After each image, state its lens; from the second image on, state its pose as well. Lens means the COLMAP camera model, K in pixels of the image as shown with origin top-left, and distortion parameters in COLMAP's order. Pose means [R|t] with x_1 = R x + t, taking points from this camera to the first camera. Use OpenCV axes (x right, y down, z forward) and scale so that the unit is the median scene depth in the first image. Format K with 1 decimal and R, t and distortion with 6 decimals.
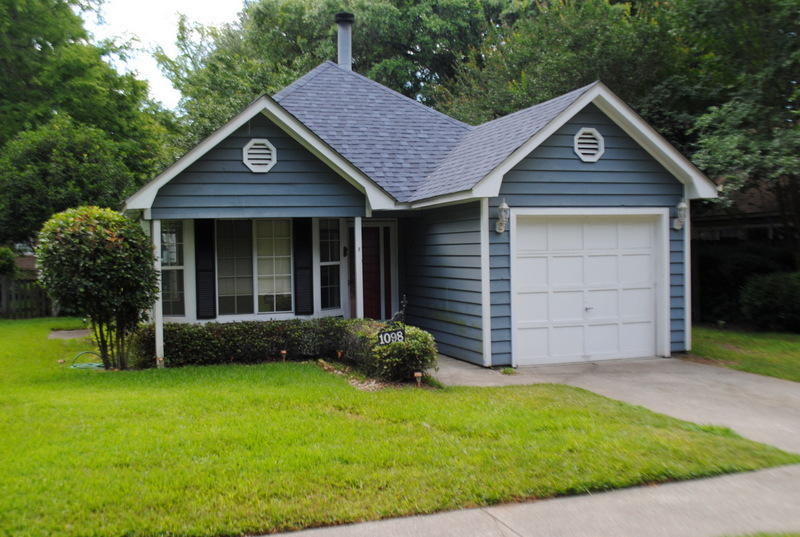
lens RADIAL K [[853.8, 0, 400.0], [0, 853.8, 268.5], [0, 0, 1]] dist [-0.046287, -0.007821]
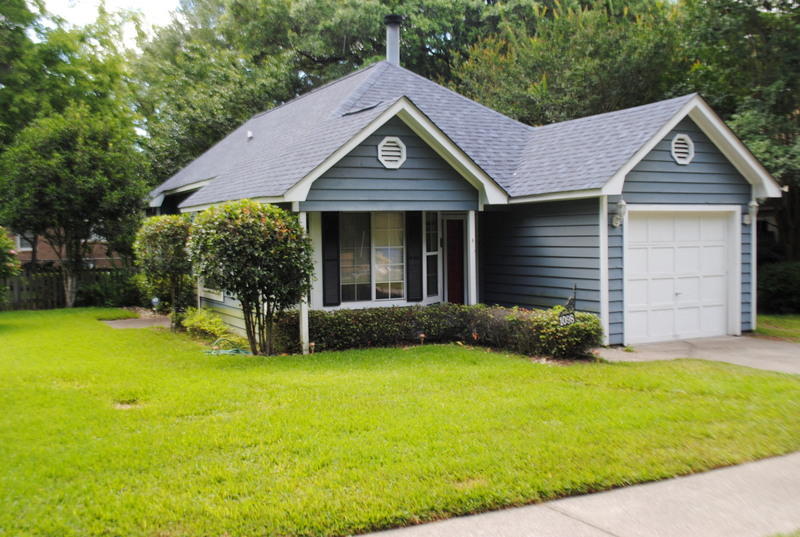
lens RADIAL K [[853.8, 0, 400.0], [0, 853.8, 268.5], [0, 0, 1]] dist [-0.046287, -0.007821]
pose [[0.988382, -0.001863, 0.151979, -0.310605], [0.000085, 0.999932, 0.011704, 0.000264], [-0.151991, -0.011555, 0.988314, -0.059511]]
